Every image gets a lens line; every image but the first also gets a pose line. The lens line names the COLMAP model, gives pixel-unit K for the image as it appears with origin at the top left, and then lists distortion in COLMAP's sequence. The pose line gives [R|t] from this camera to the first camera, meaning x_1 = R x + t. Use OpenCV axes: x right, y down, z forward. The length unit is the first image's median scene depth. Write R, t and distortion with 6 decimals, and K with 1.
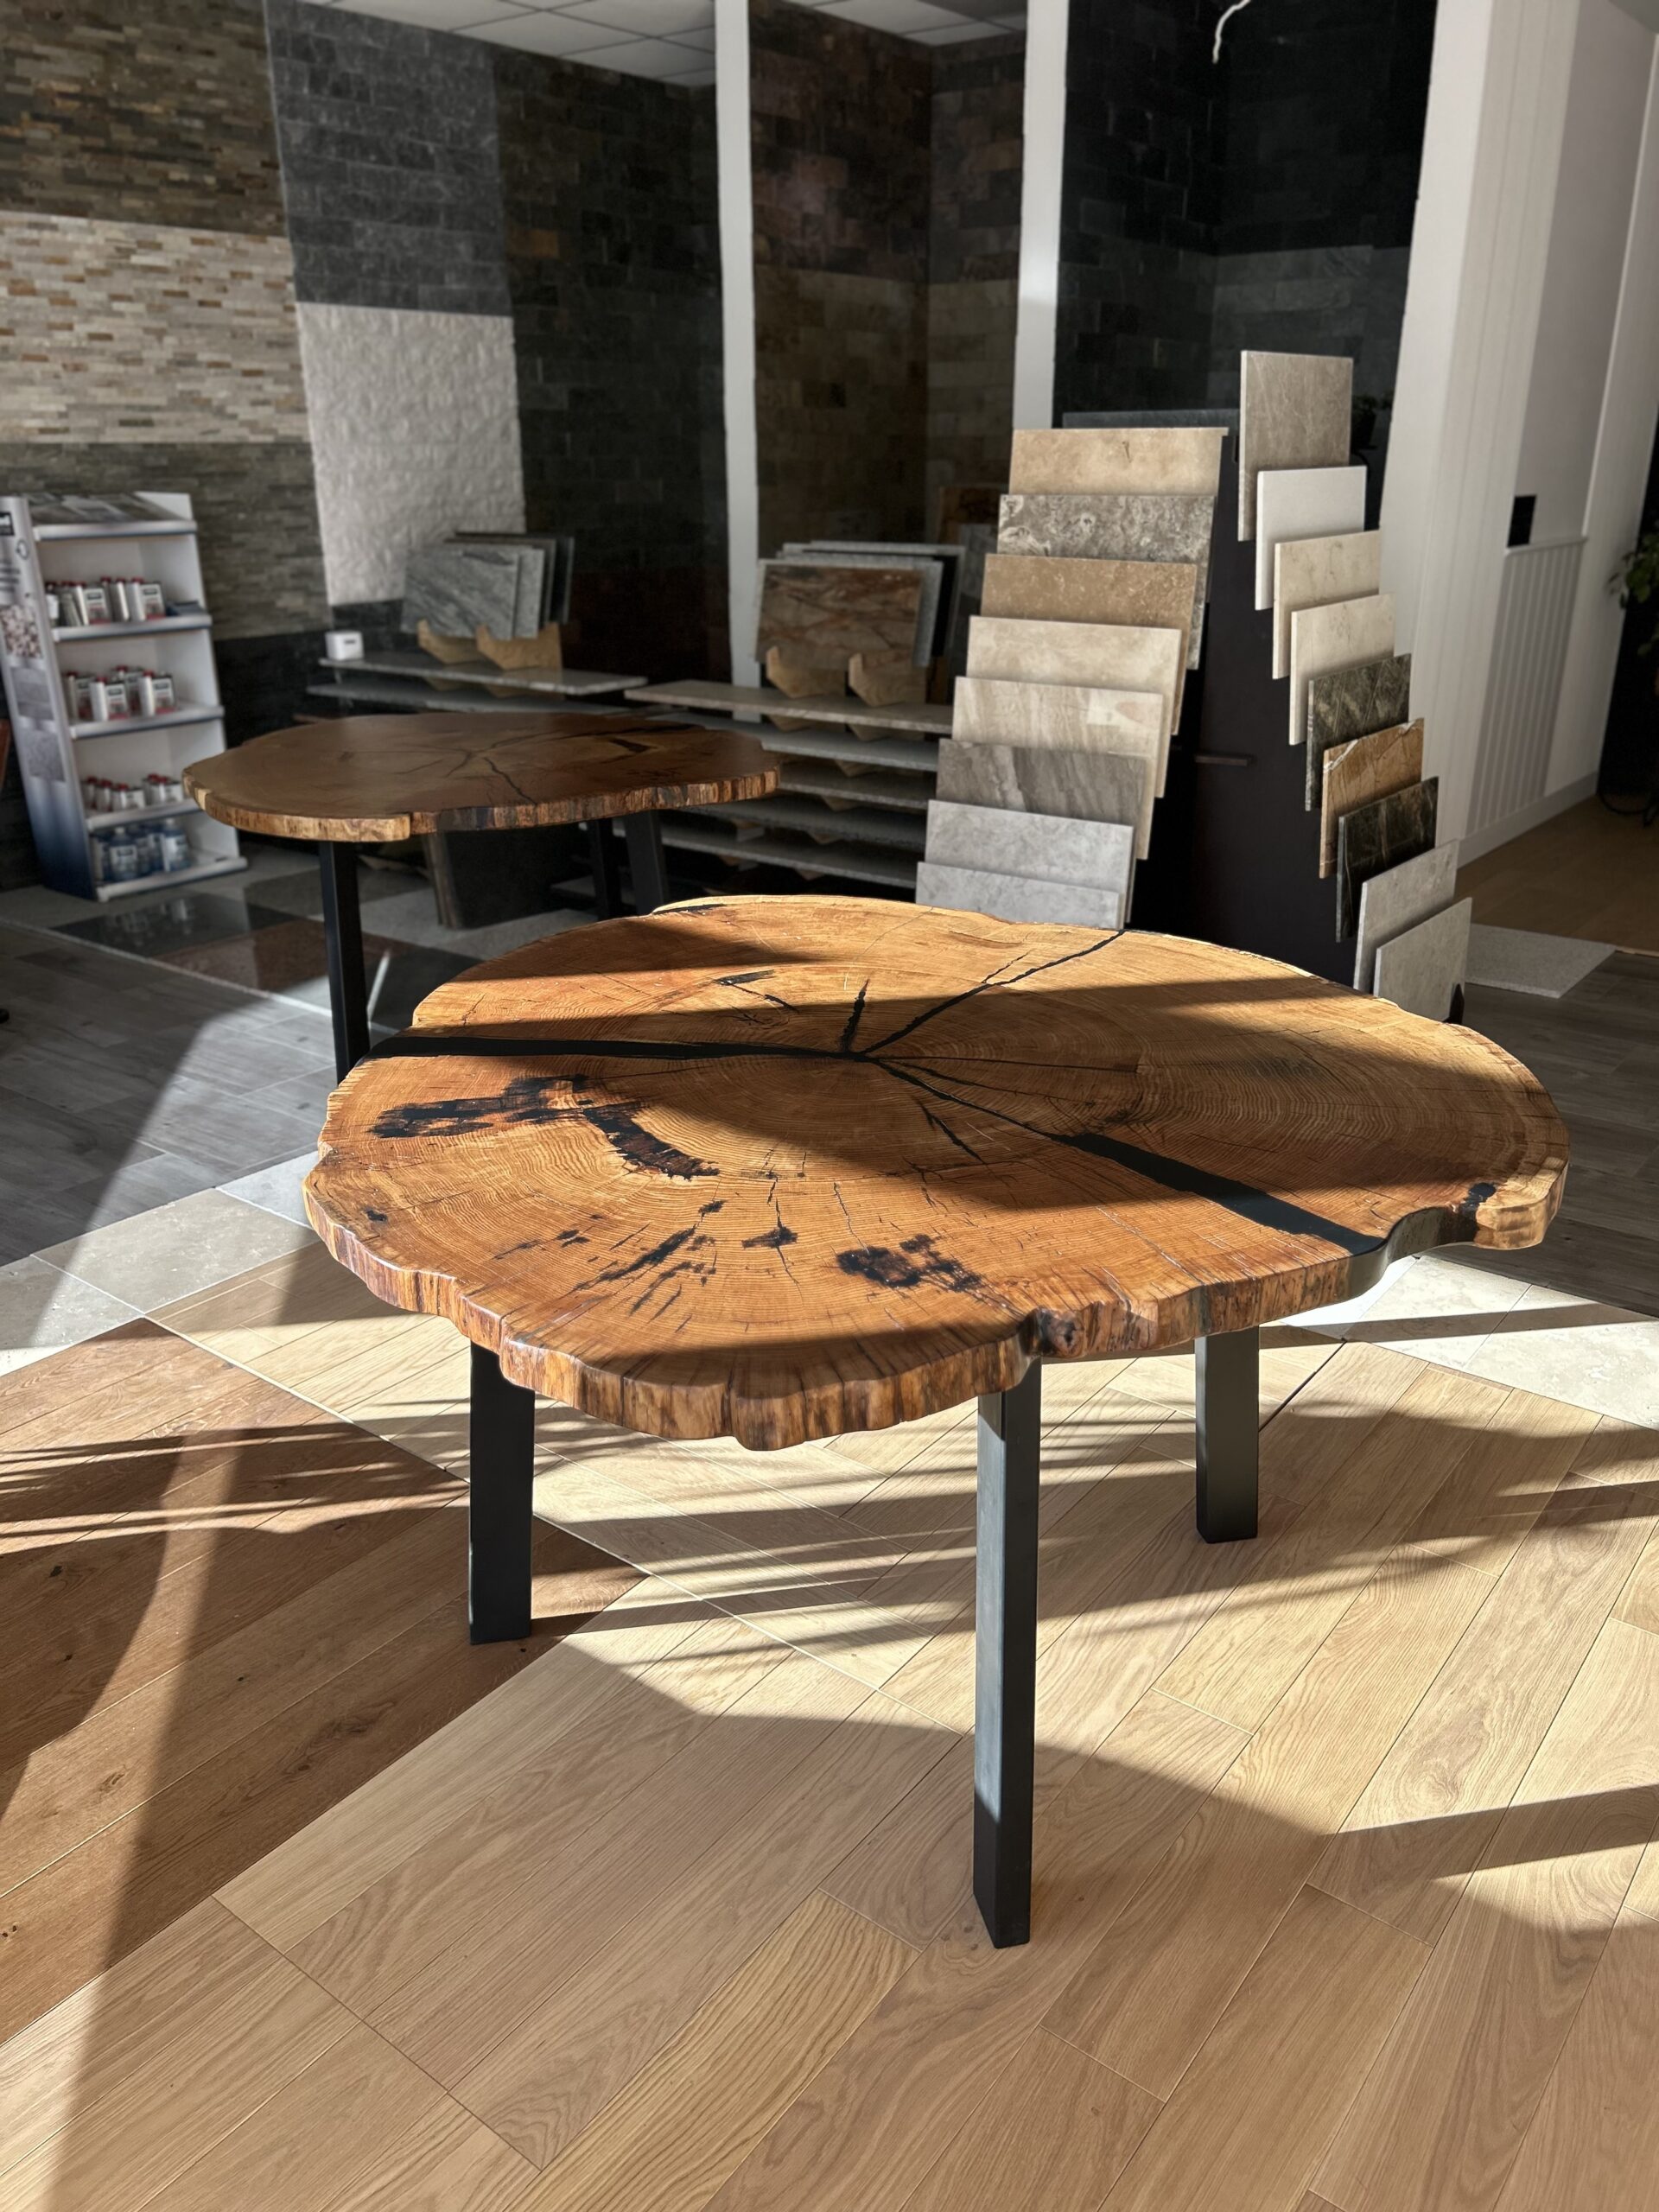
lens RADIAL K [[1681.8, 0, 817.1], [0, 1681.8, 1118.0], [0, 0, 1]] dist [0.041996, -0.046945]
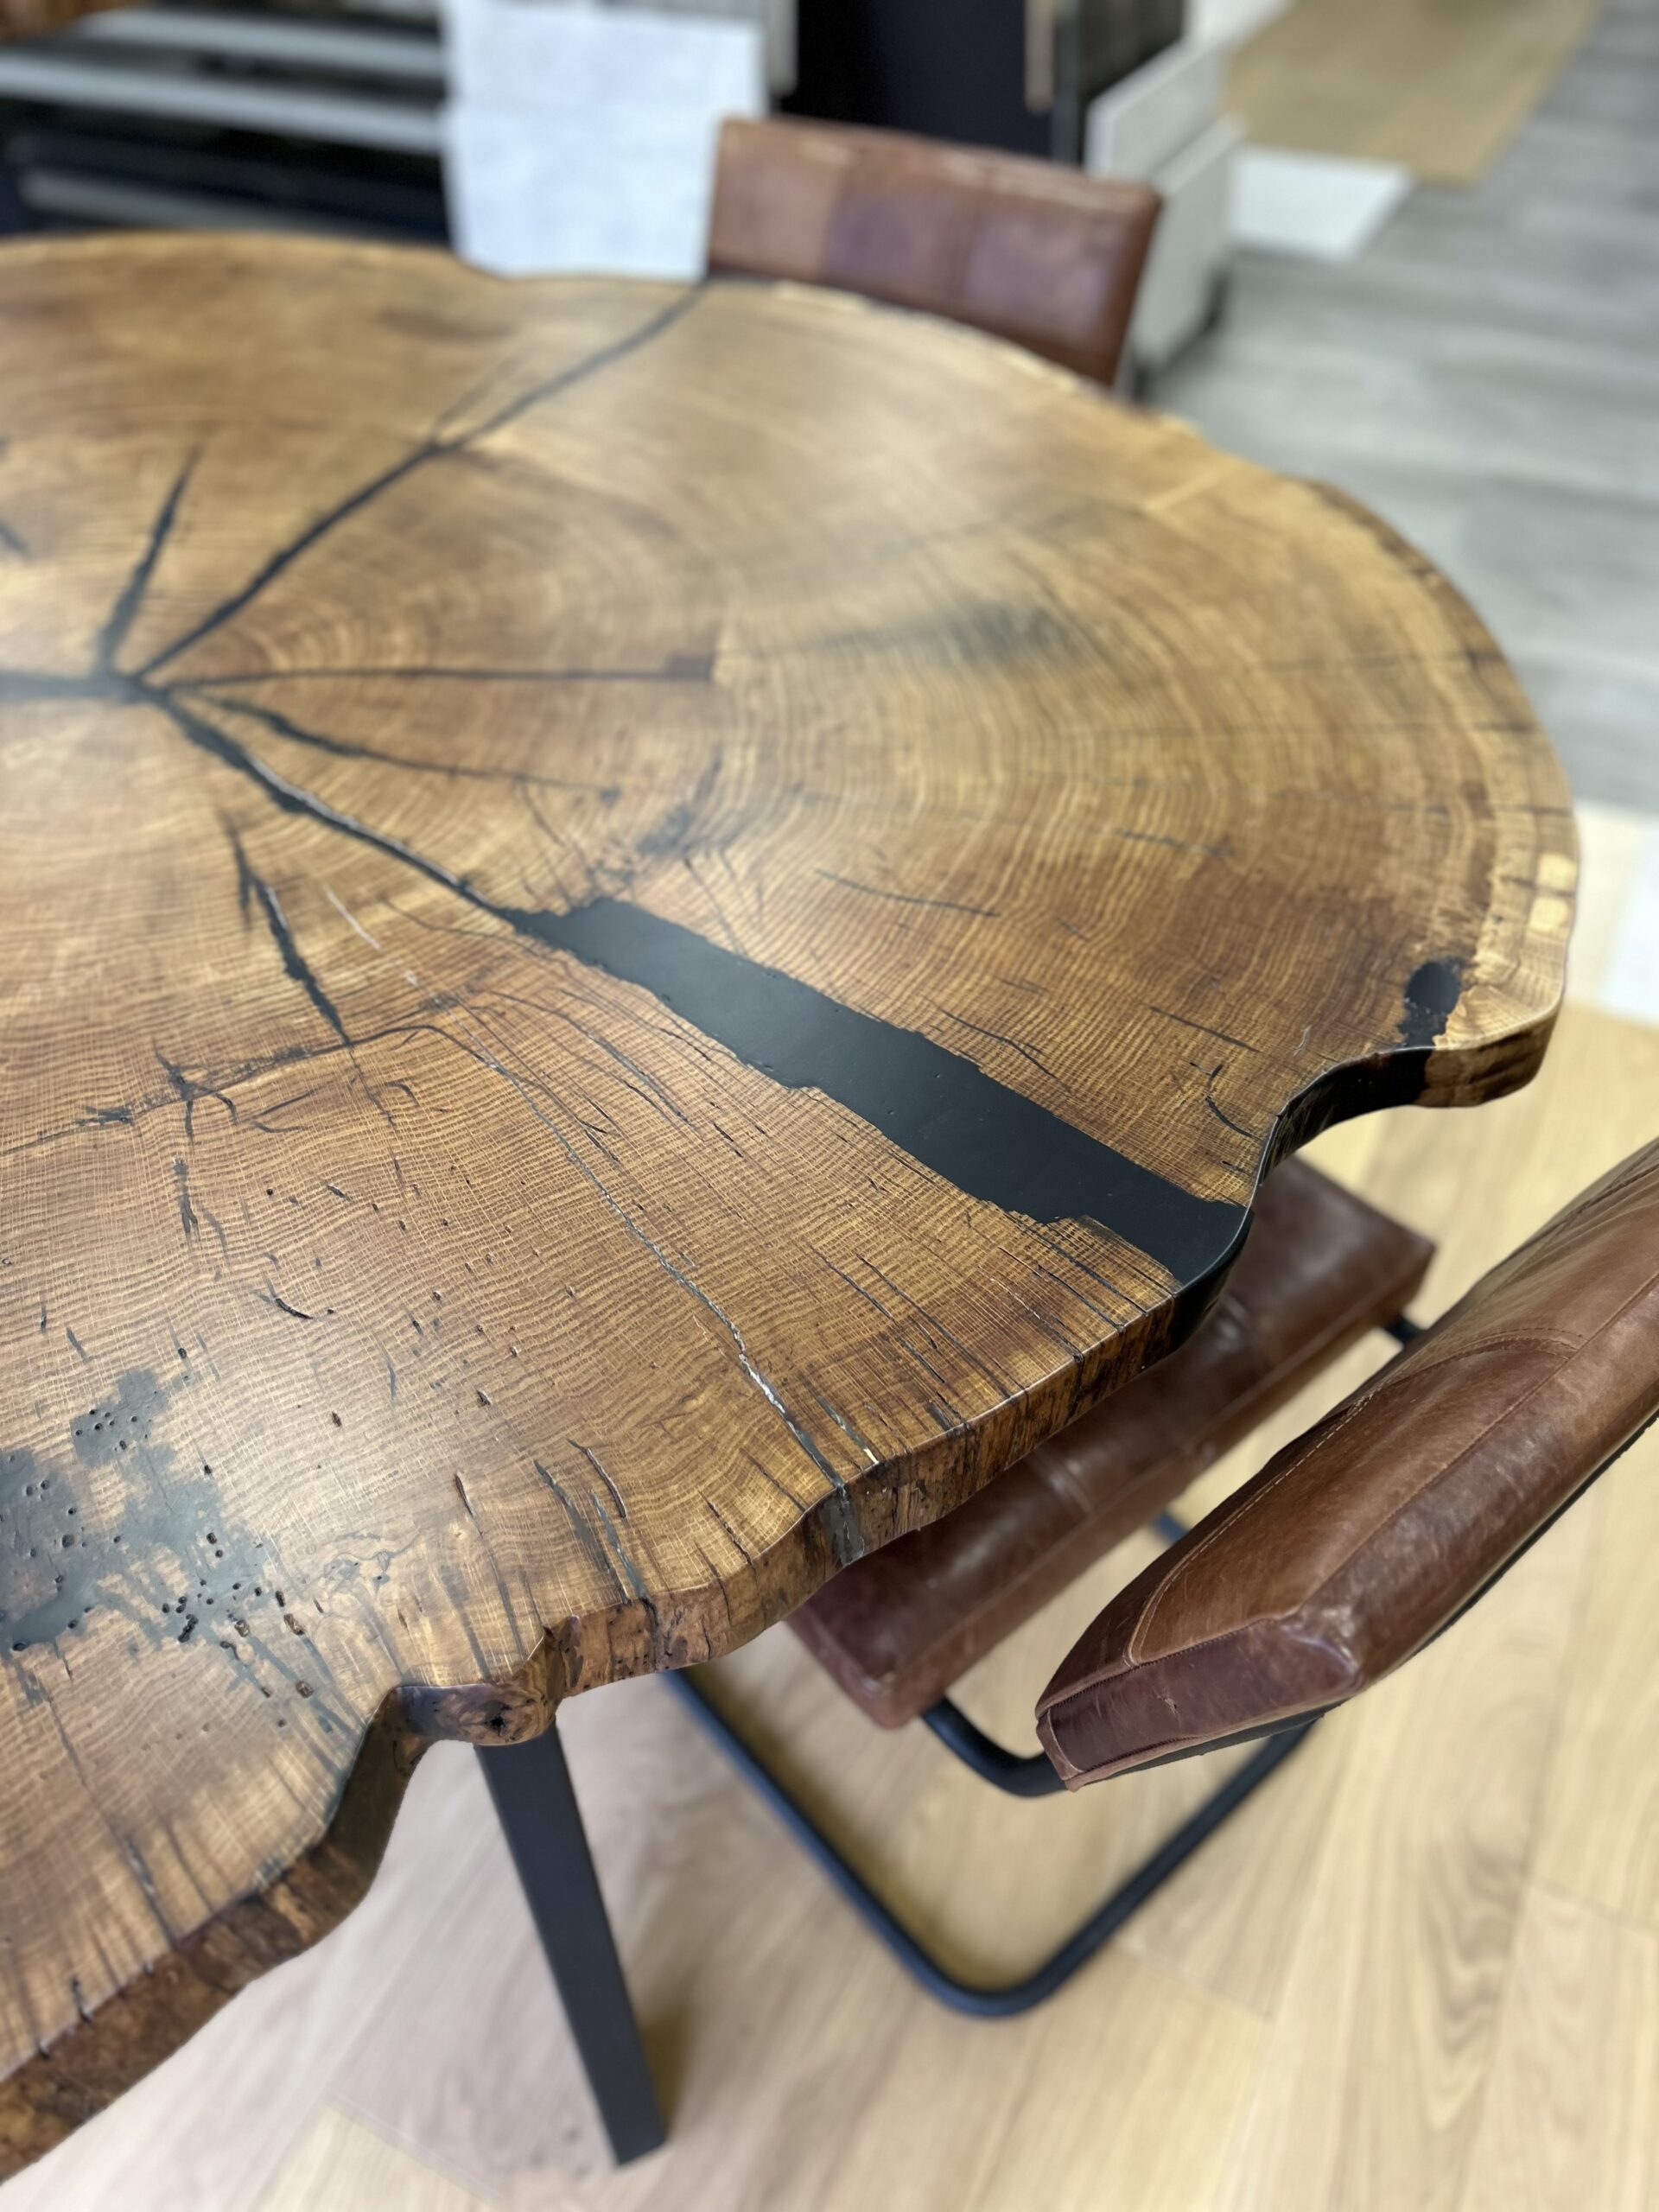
lens RADIAL K [[1681.8, 0, 837.7], [0, 1681.8, 1117.6], [0, 0, 1]] dist [0.041996, -0.046945]
pose [[0.980057, -0.143156, 0.137820, 0.148884], [0.076929, 0.912802, 0.401091, -0.110362], [-0.183221, -0.382490, 0.905611, 0.537276]]
